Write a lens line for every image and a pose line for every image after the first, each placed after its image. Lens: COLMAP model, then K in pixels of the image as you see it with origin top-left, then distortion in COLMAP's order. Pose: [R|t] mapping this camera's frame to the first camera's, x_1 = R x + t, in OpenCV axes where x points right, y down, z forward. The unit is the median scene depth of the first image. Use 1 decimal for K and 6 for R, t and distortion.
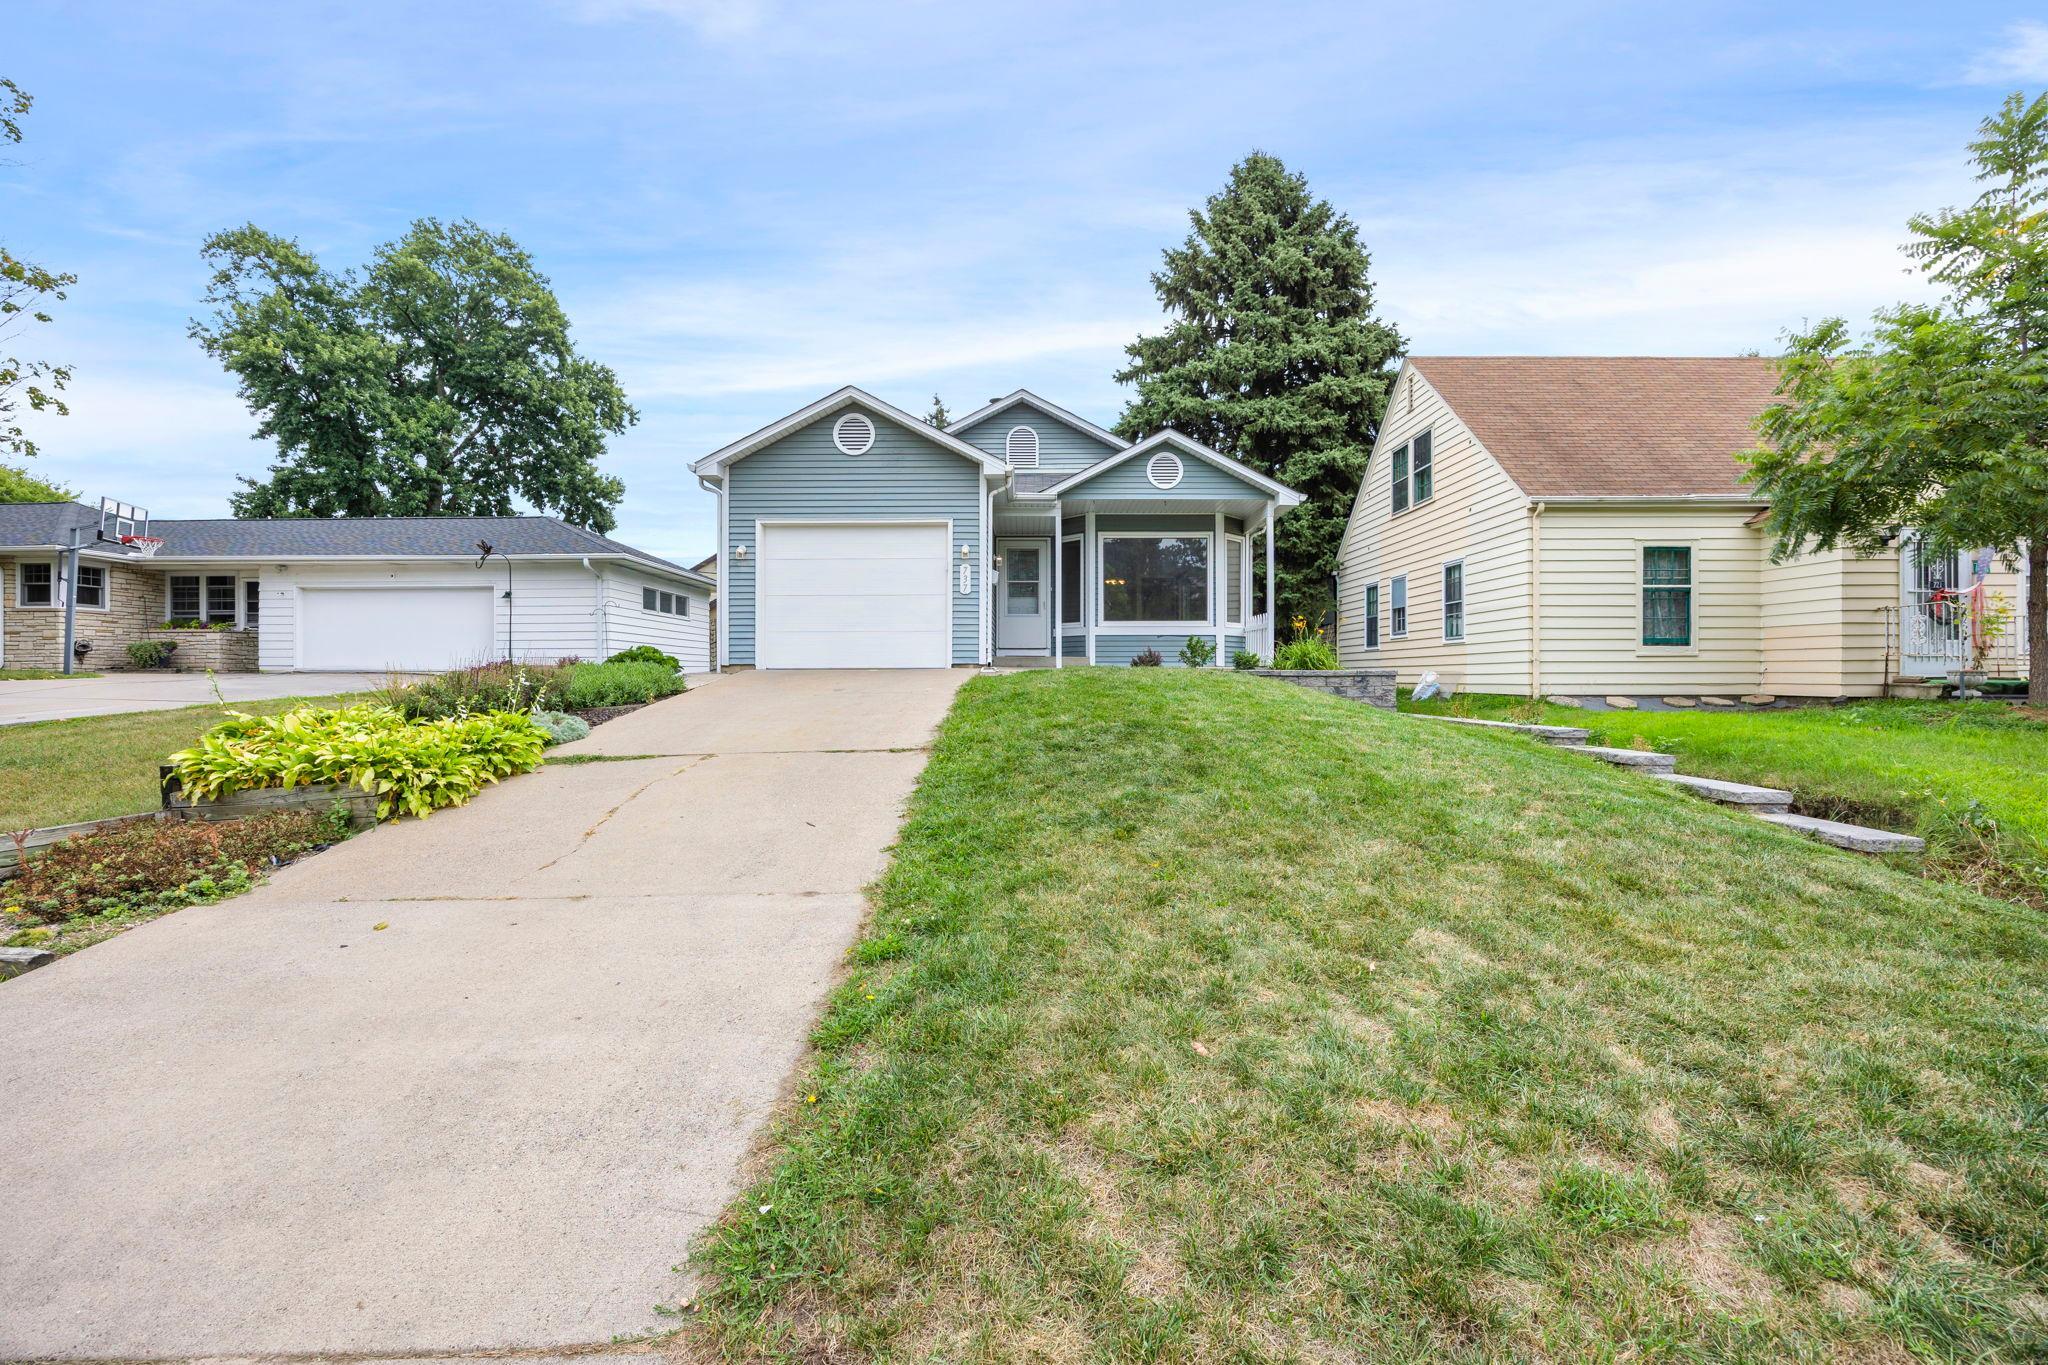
lens RADIAL K [[885.3, 0, 1027.2], [0, 885.3, 683.4], [0, 0, 1]] dist [-0.003265, -0.000019]
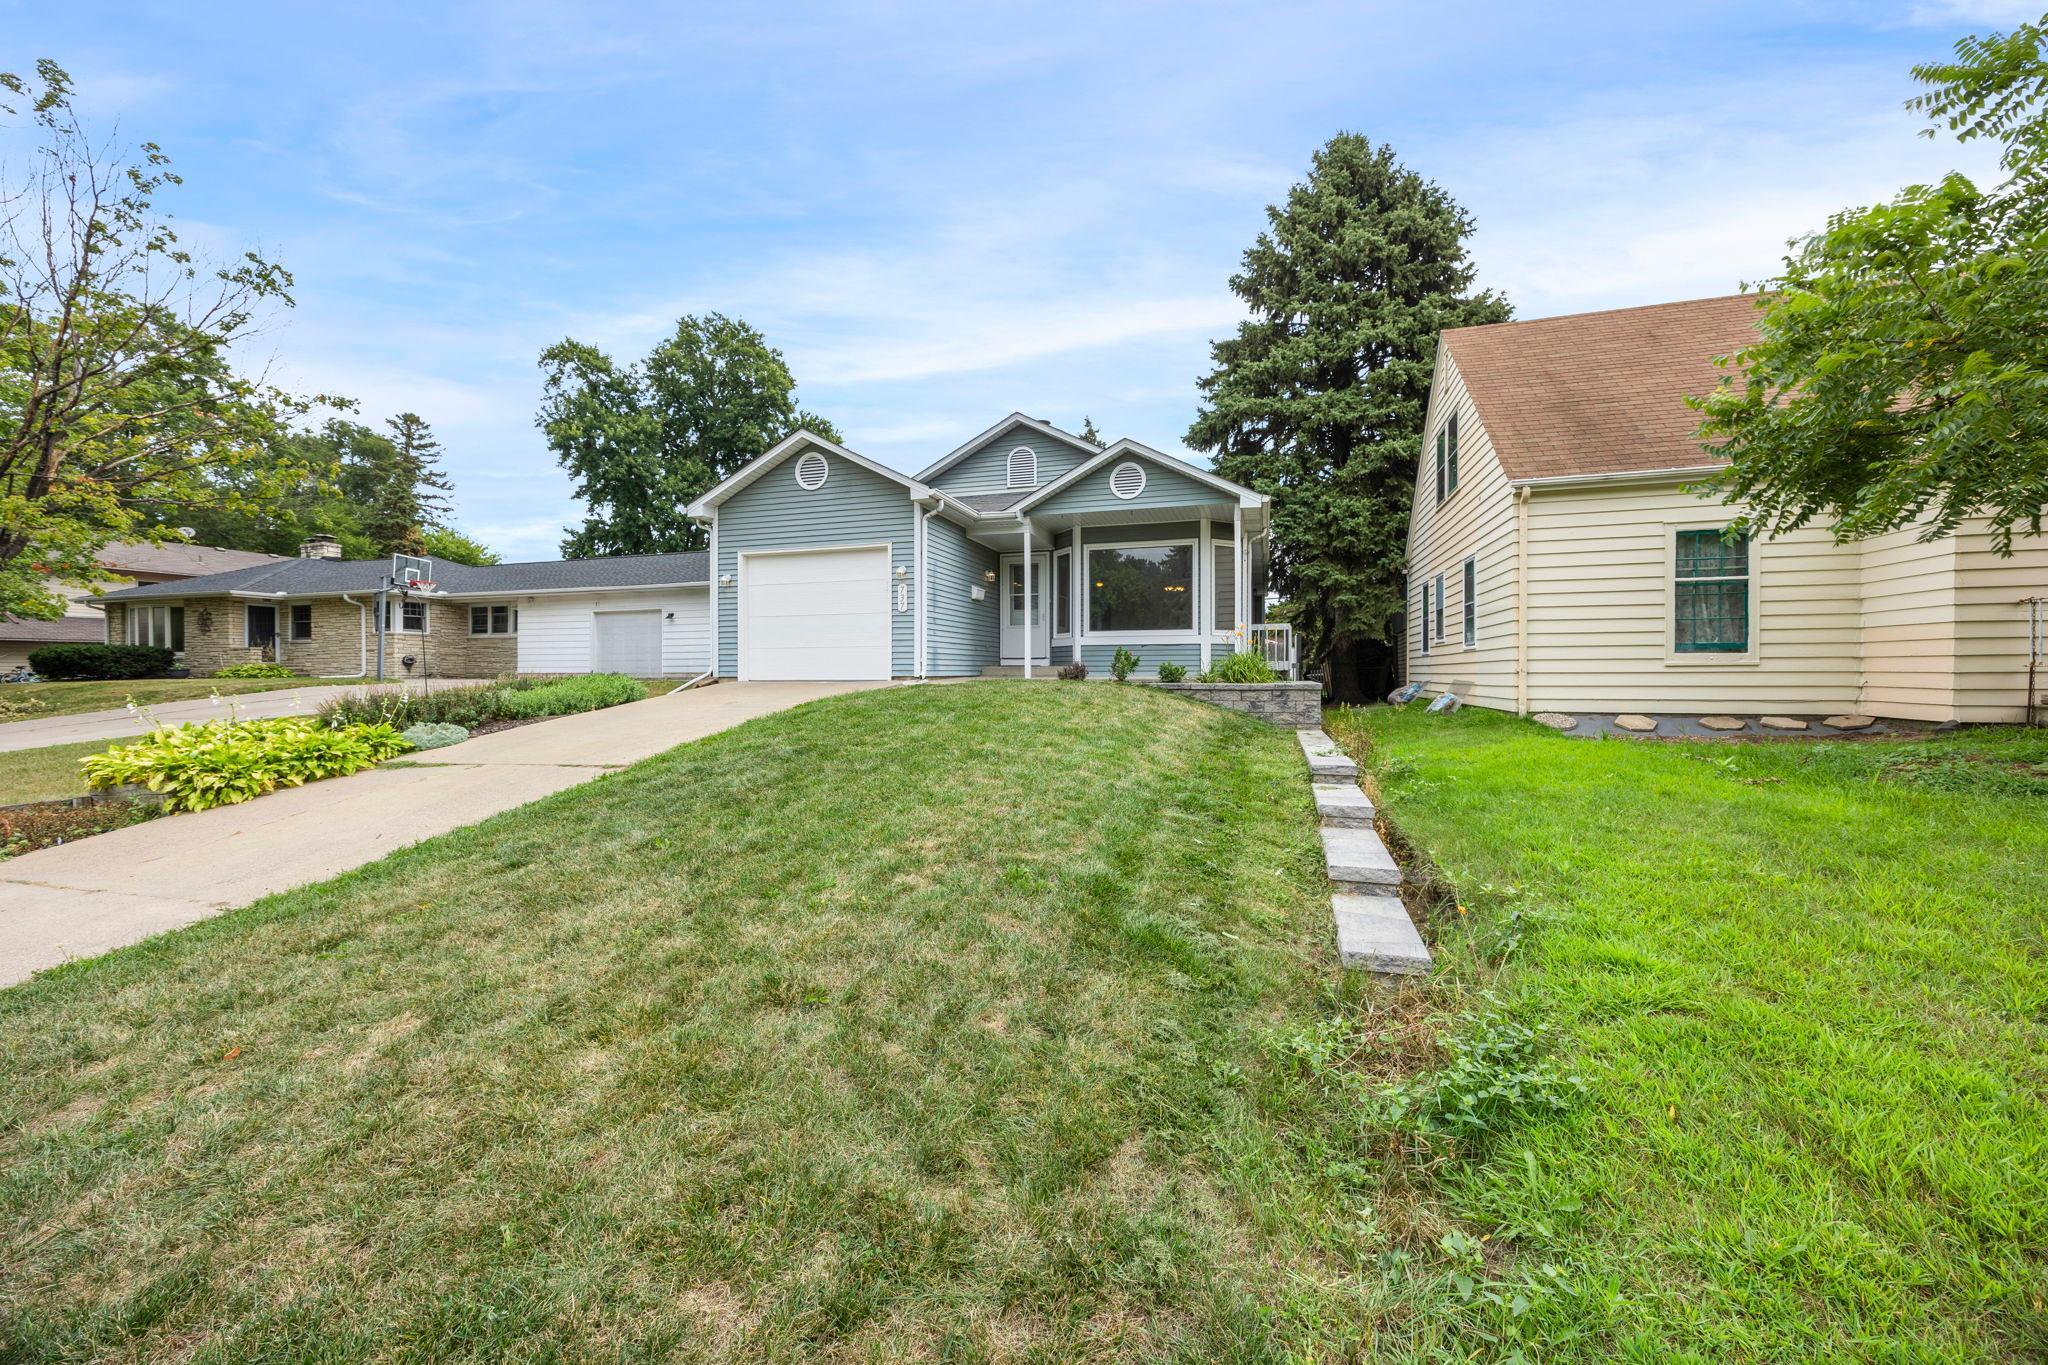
lens RADIAL K [[810.8, 0, 1019.7], [0, 810.8, 677.7], [0, 0, 1]] dist [0.009248, -0.001381]
pose [[0.952248, 0.000088, -0.305325, 0.290639], [-0.000523, 0.999999, -0.001345, -0.015344], [0.305324, 0.001440, 0.952247, 0.082424]]
